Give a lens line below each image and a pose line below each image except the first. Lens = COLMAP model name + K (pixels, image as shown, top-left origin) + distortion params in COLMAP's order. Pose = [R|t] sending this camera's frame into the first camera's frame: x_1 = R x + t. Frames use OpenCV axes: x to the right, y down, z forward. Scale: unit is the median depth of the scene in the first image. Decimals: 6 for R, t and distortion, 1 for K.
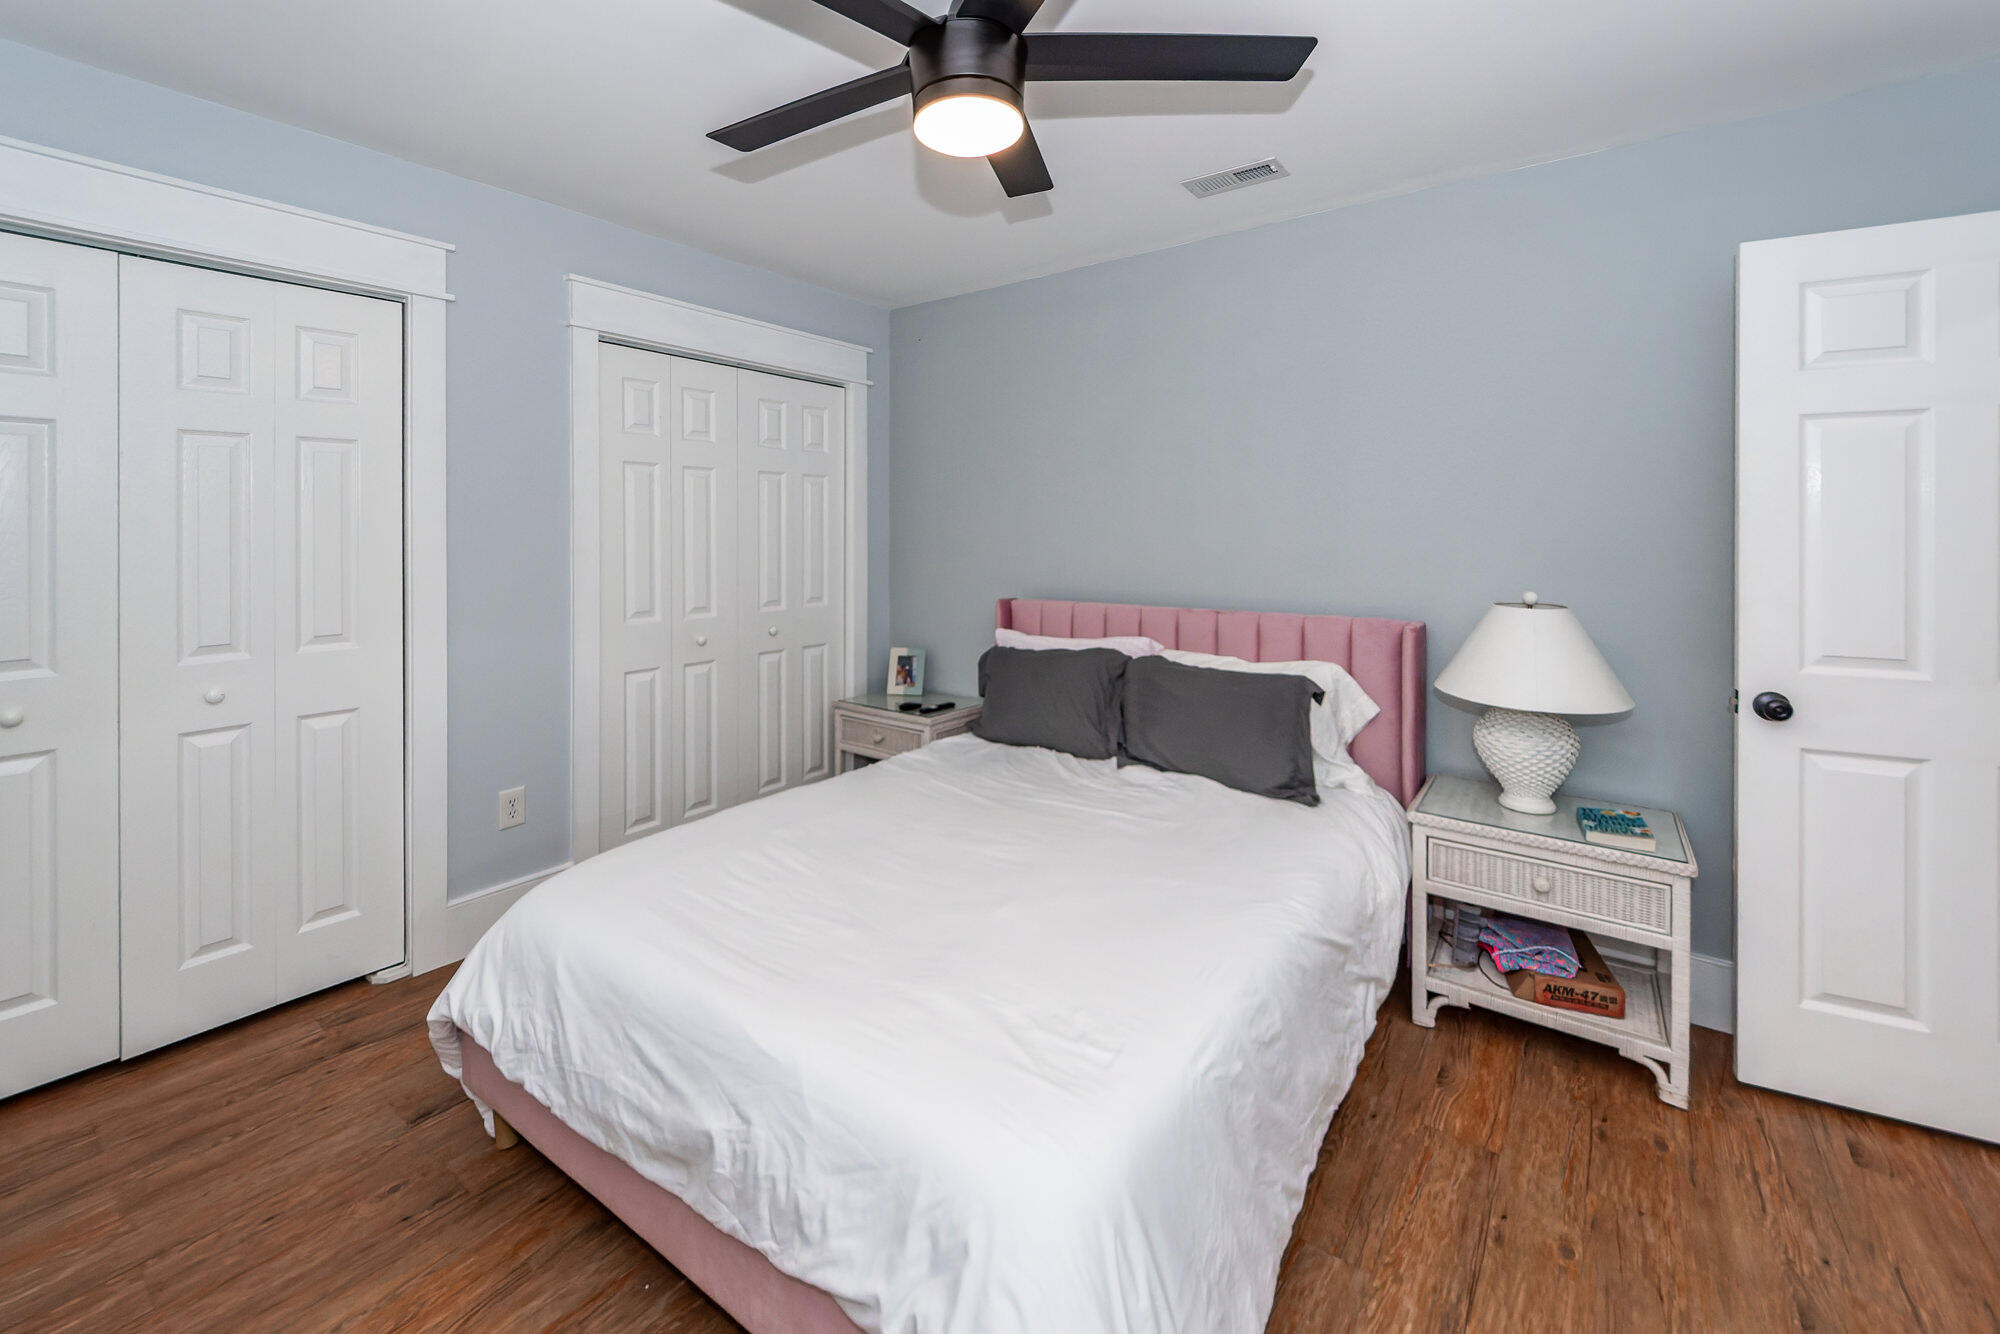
lens RADIAL K [[787.1, 0, 1000.5], [0, 787.1, 527.4], [0, 0, 1]] dist [-0.001457, -0.000209]
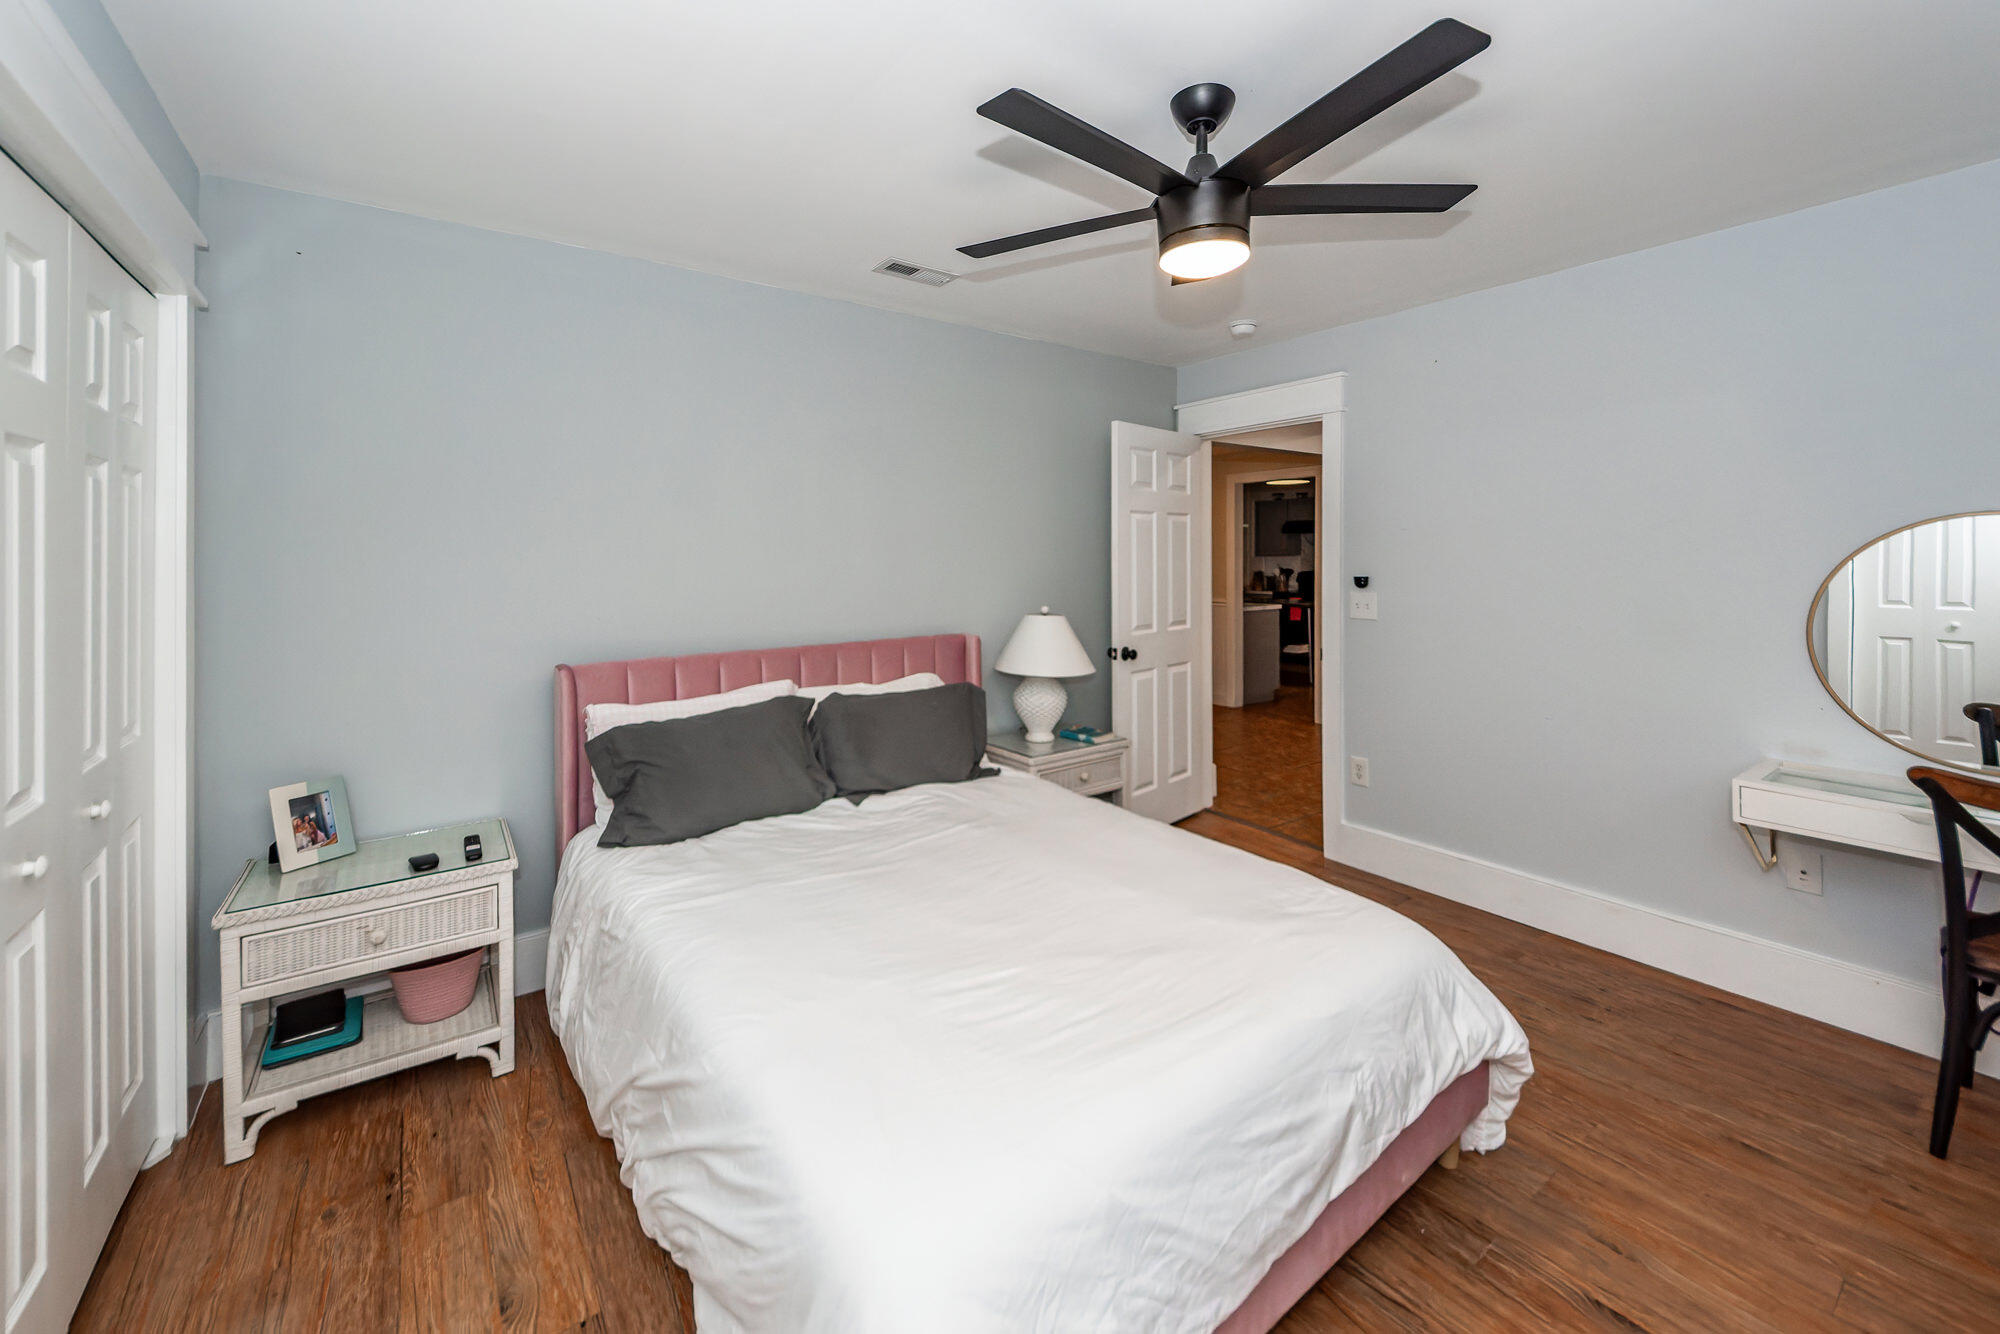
lens RADIAL K [[789.4, 0, 995.4], [0, 789.4, 560.9], [0, 0, 1]] dist [-0.027181, -0.000191]
pose [[0.283098, -0.000024, 0.959091, -0.779165], [0.004089, 0.999991, -0.001182, -0.008669], [-0.959082, 0.004256, 0.283096, 0.539660]]
